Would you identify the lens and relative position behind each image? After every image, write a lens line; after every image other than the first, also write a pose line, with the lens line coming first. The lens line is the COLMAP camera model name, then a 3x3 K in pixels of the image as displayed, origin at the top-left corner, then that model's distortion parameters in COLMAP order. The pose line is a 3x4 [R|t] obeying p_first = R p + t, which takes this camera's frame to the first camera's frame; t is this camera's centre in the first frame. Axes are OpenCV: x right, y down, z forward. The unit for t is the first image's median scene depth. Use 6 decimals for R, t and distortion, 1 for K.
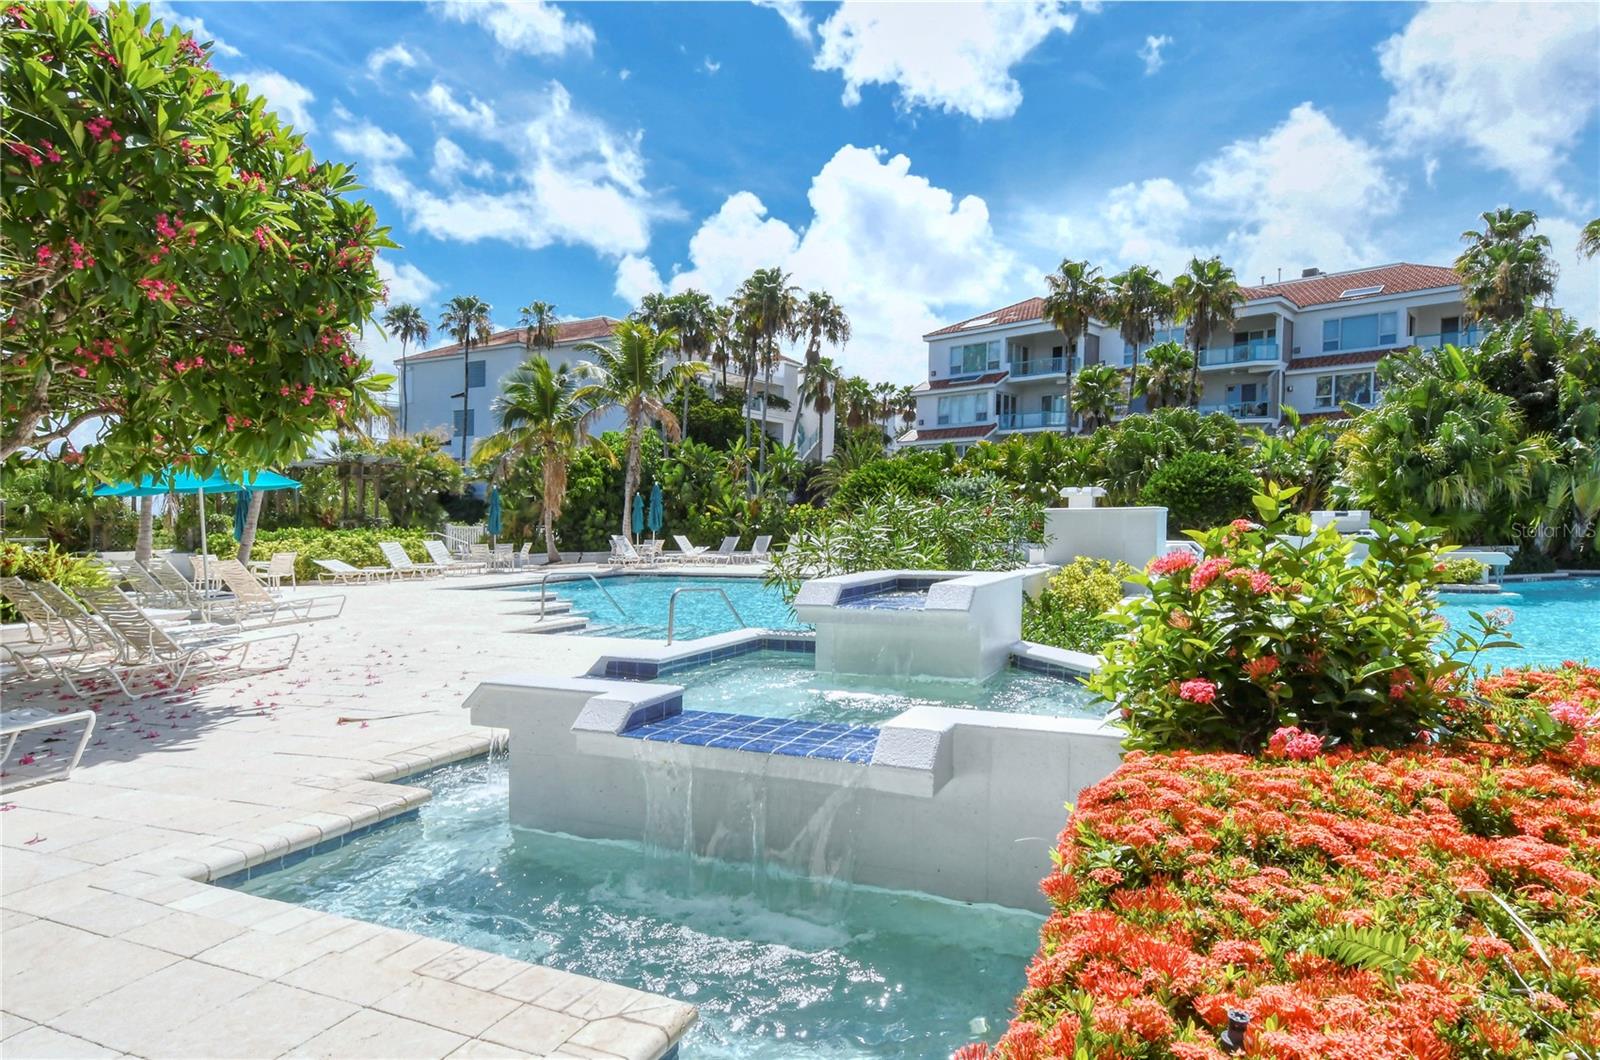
lens RADIAL K [[854.8, 0, 801.0], [0, 854.8, 532.3], [0, 0, 1]] dist [0.000252, 0.000290]
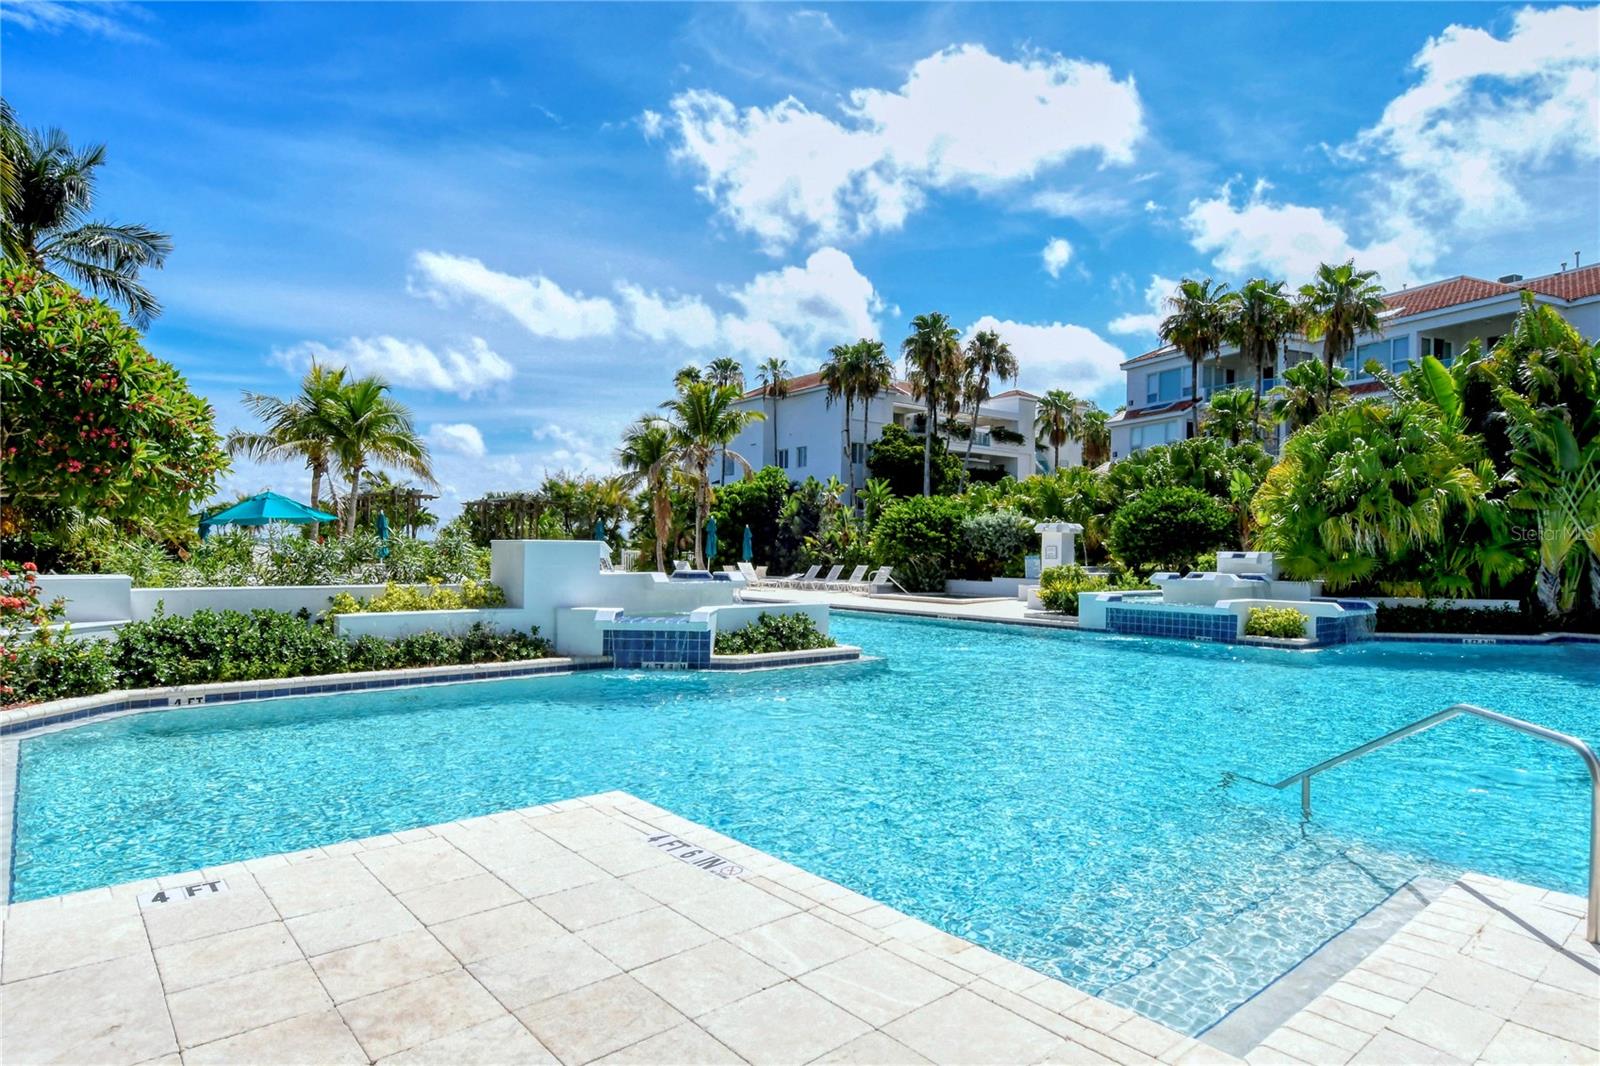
lens RADIAL K [[854.8, 0, 800.9], [0, 854.8, 530.8], [0, 0, 1]] dist [0.000252, 0.000290]
pose [[0.899266, 0.011964, -0.437238, 0.272106], [-0.029432, 0.999015, -0.033197, -0.001583], [0.436410, 0.042722, 0.898733, -0.008100]]
